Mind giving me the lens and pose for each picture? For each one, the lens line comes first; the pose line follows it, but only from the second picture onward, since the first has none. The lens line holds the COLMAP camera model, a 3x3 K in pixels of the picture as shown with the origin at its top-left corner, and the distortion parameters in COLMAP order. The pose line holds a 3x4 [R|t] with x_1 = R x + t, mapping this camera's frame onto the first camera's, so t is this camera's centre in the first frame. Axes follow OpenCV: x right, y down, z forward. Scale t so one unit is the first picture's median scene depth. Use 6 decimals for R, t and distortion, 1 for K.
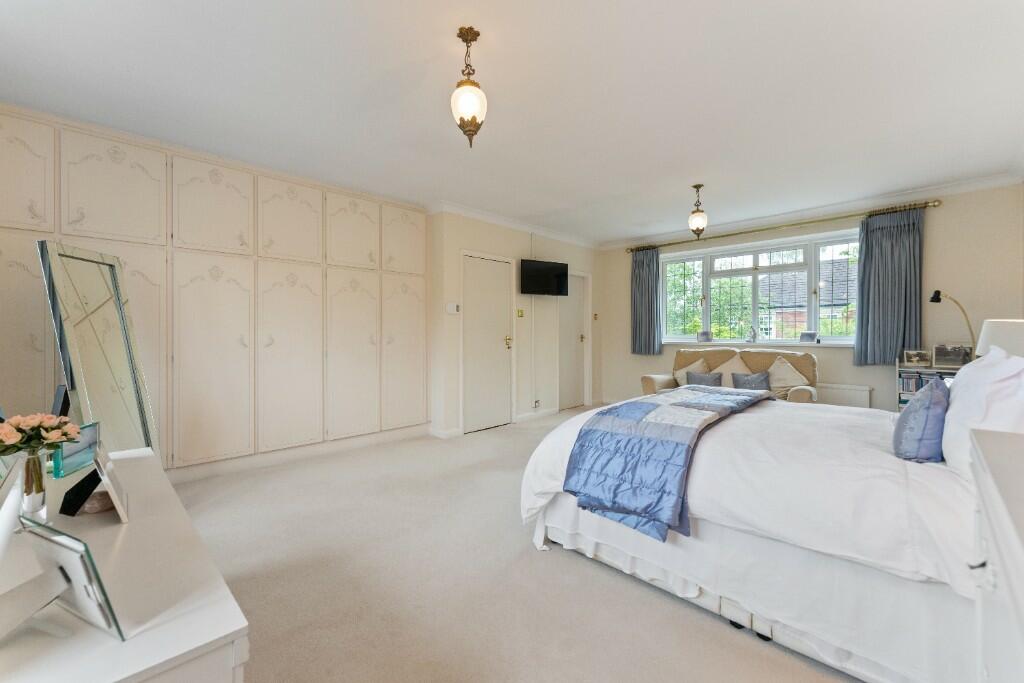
lens RADIAL K [[419.4, 0, 511.8], [0, 419.4, 330.8], [0, 0, 1]] dist [0.000114, 0.000236]
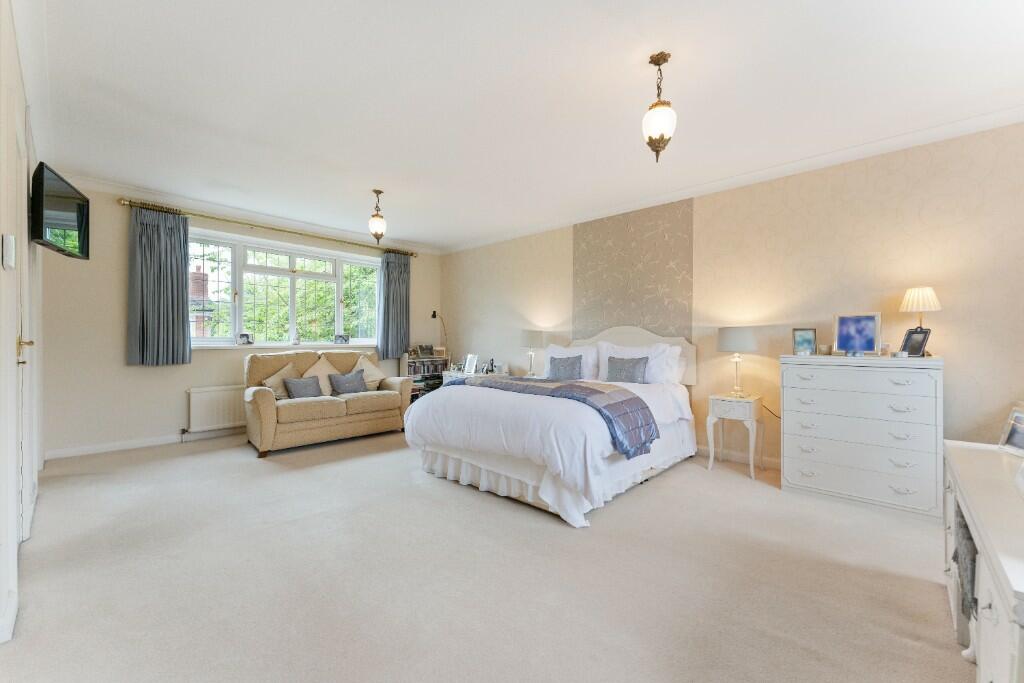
lens RADIAL K [[416.2, 0, 512.0], [0, 416.2, 341.5], [0, 0, 1]] dist [0.000648, 0.000224]
pose [[-0.032927, -0.002850, 0.999454, -0.473685], [-0.010313, 0.999944, 0.002512, 0.013013], [-0.999405, -0.010225, -0.032955, 0.567491]]
